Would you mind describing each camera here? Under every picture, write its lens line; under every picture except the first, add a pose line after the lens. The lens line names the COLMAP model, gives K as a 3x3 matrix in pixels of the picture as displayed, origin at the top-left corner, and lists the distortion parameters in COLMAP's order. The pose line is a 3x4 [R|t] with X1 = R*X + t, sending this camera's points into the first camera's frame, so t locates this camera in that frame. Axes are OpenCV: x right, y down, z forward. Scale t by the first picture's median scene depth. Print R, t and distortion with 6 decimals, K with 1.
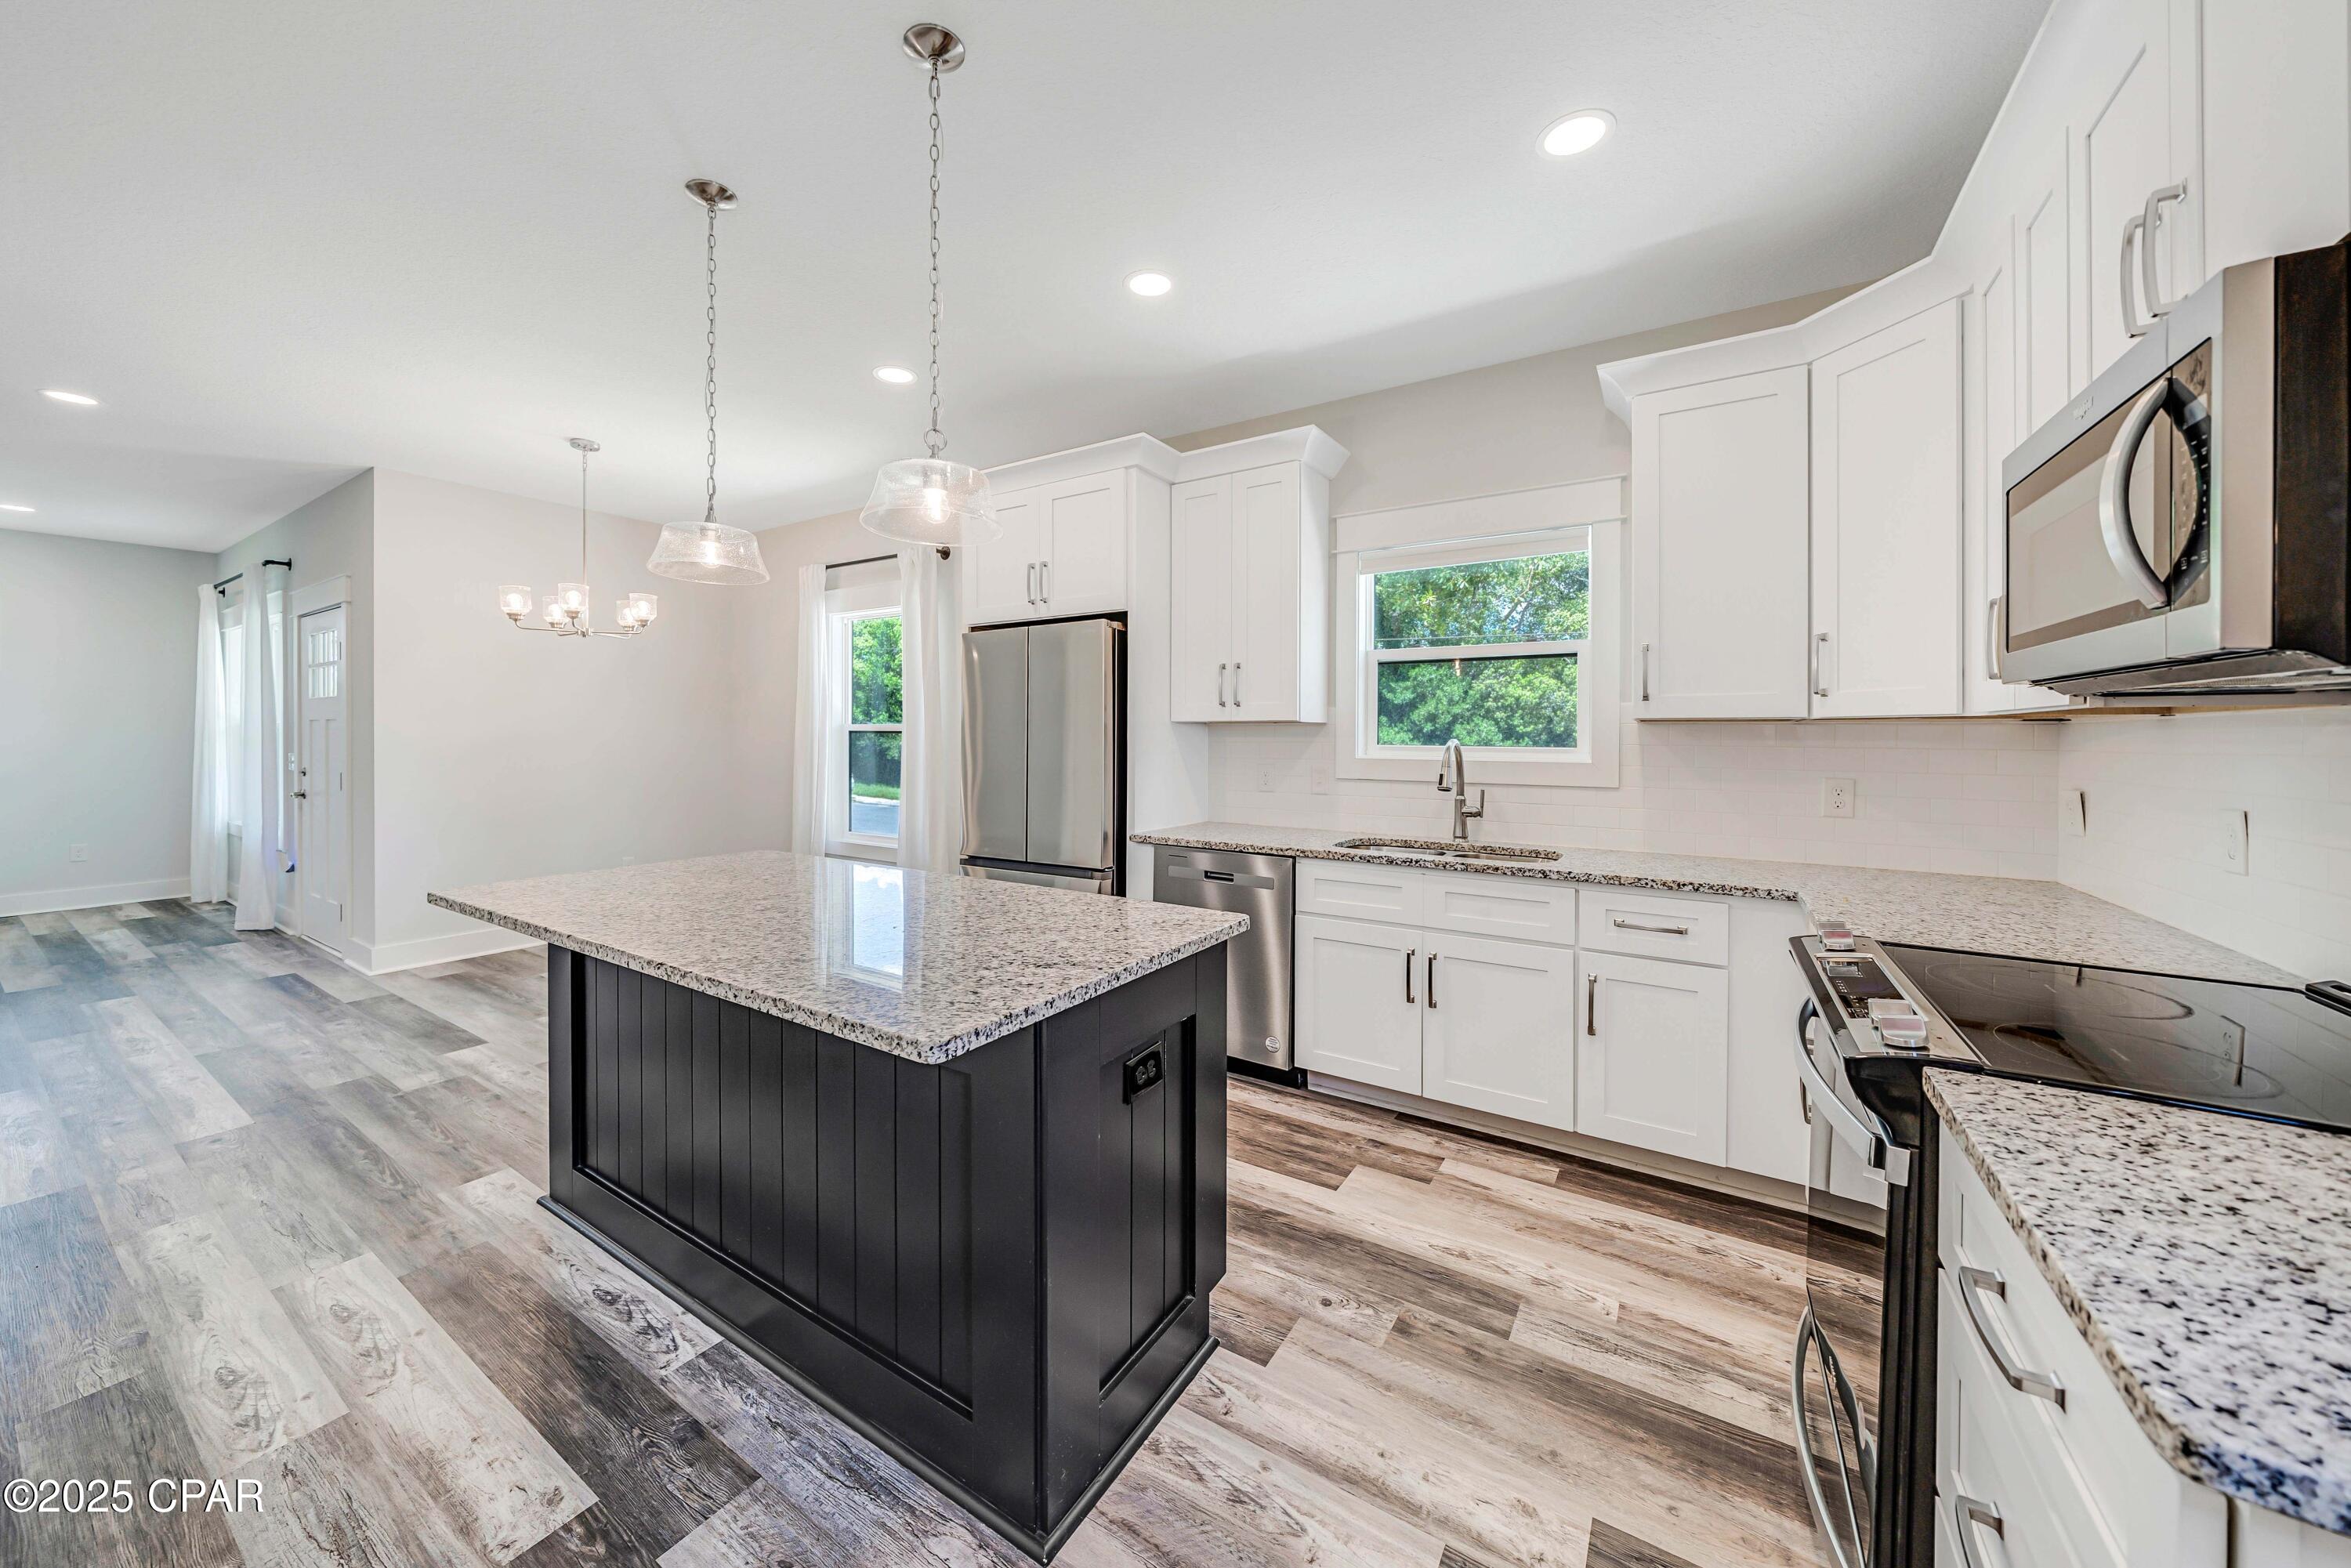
lens RADIAL K [[834.8, 0, 1143.2], [0, 834.8, 744.5], [0, 0, 1]] dist [-0.000408, -0.000005]
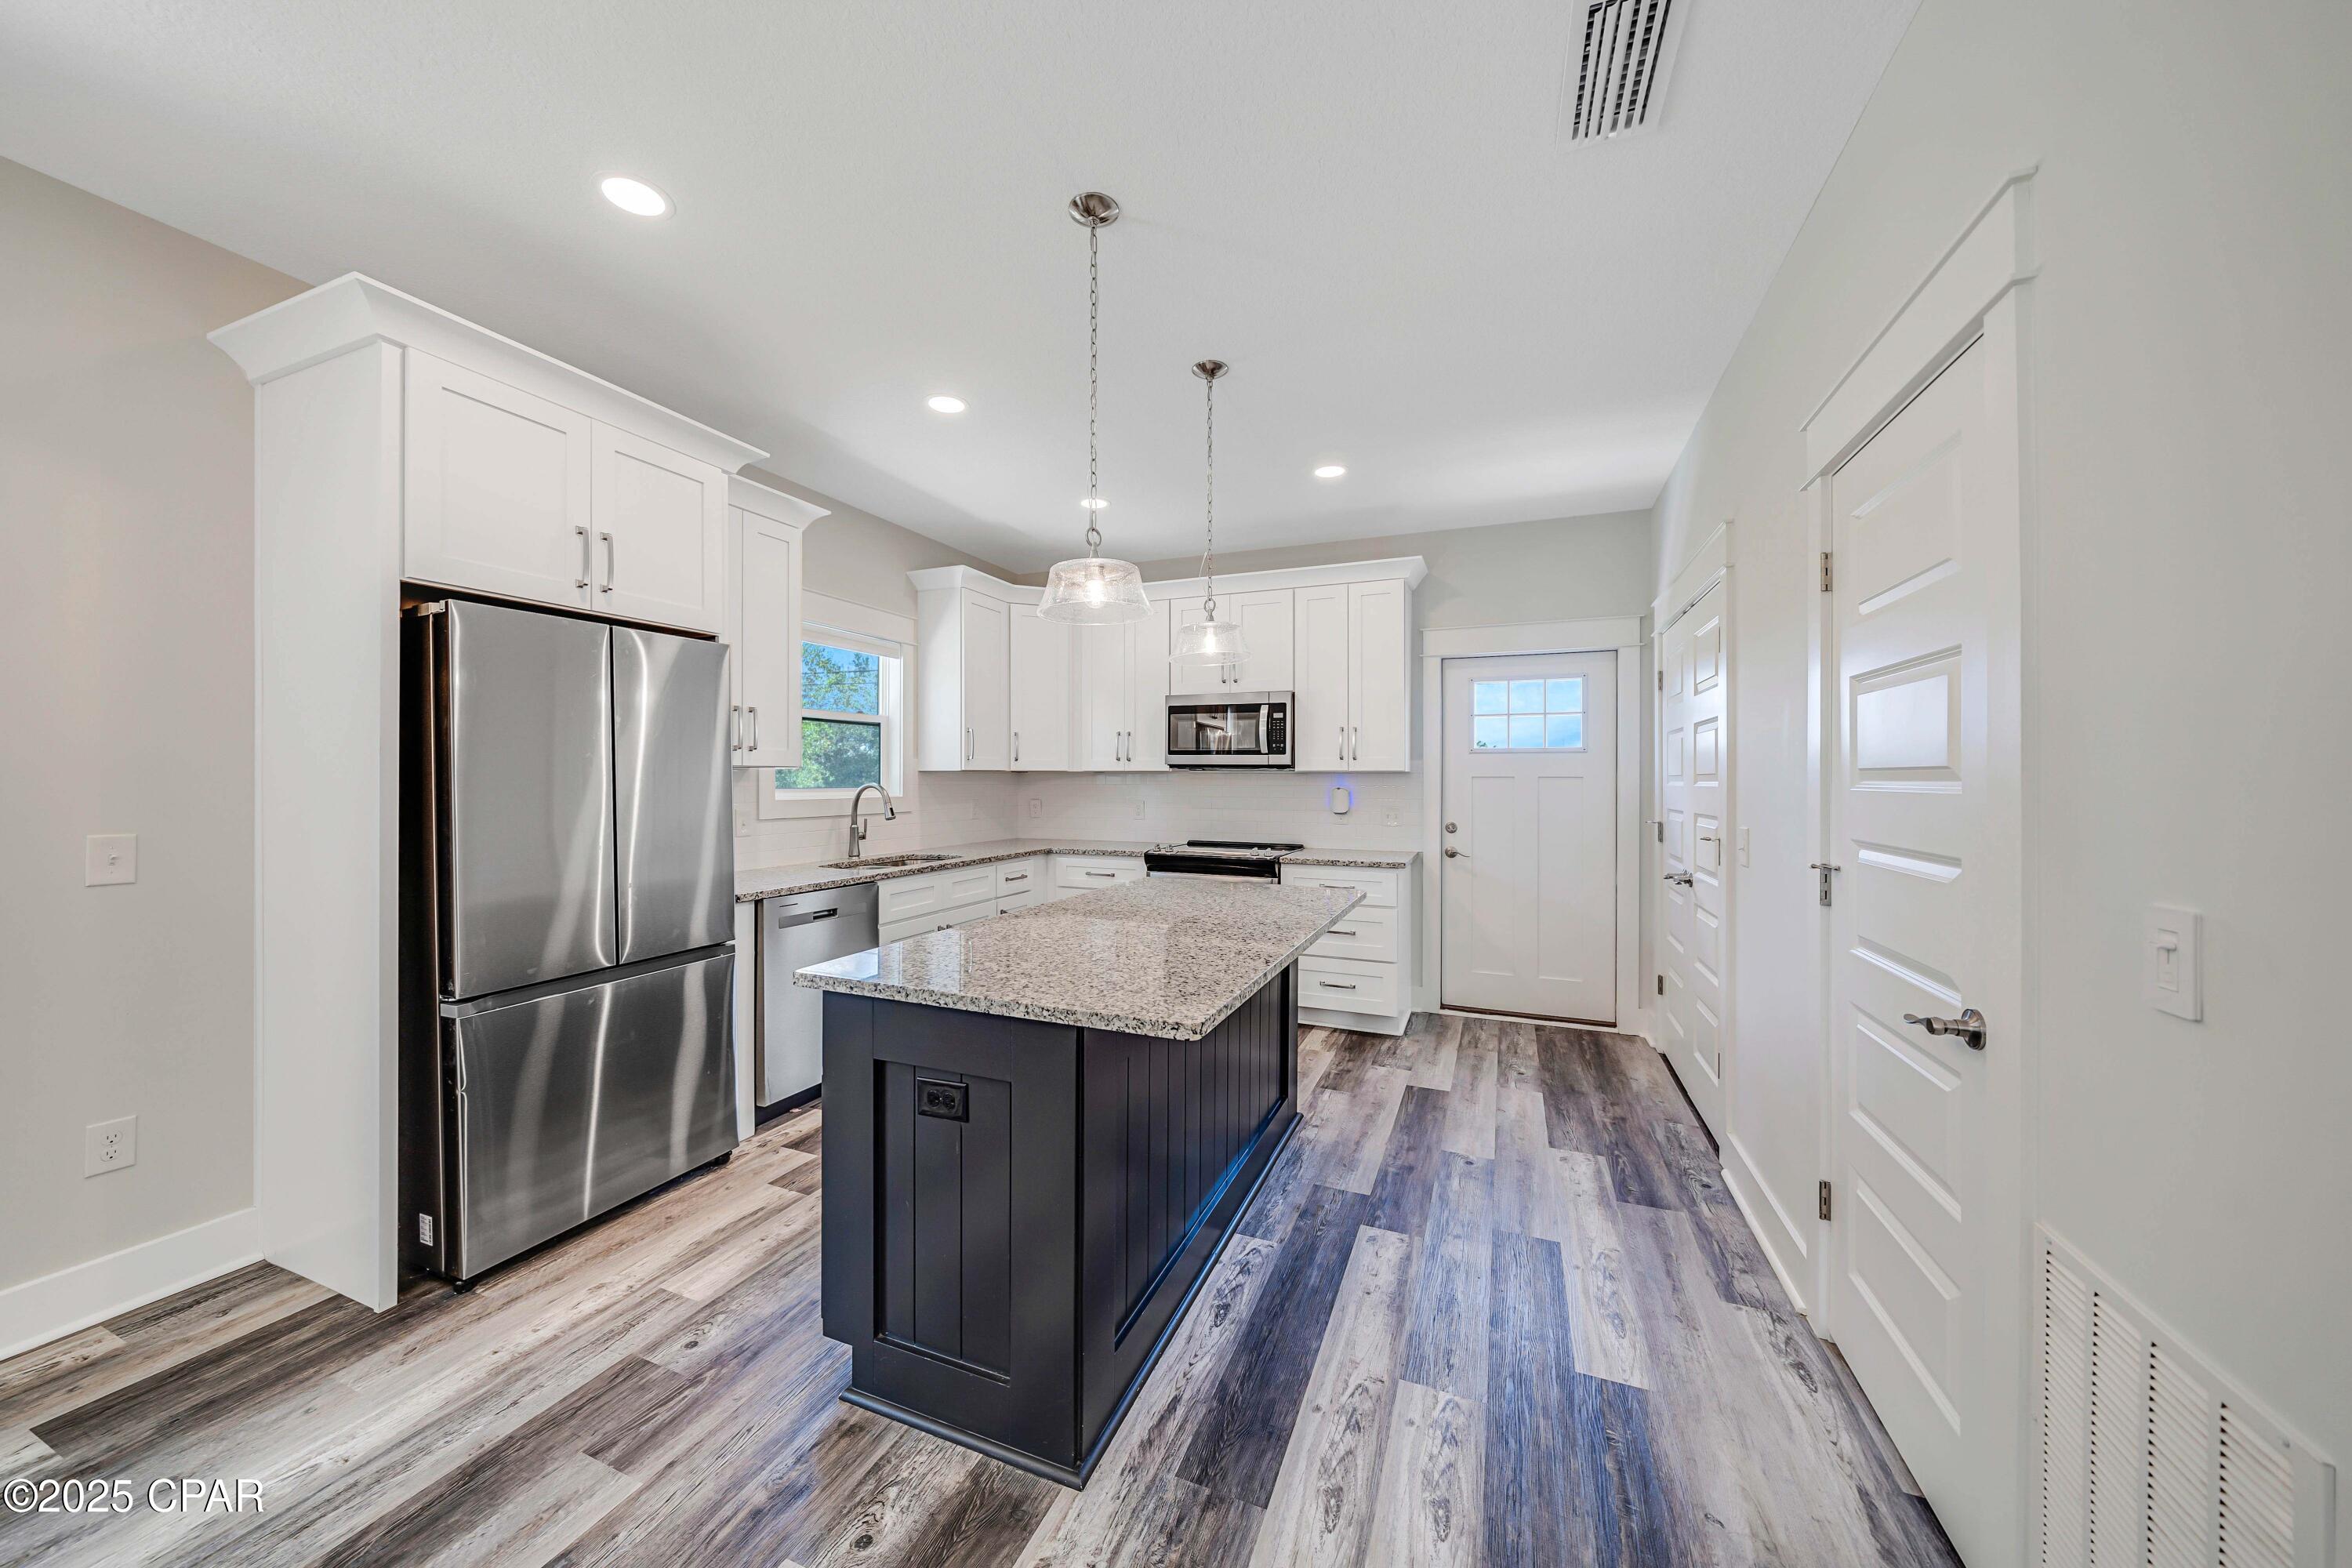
lens RADIAL K [[814.9, 0, 1158.3], [0, 814.9, 779.3], [0, 0, 1]] dist [-0.002457, -0.000089]
pose [[-0.184116, -0.005869, 0.982887, -1.271311], [0.006103, 0.999956, 0.007114, -0.022633], [-0.982886, 0.007308, -0.184072, 0.977188]]
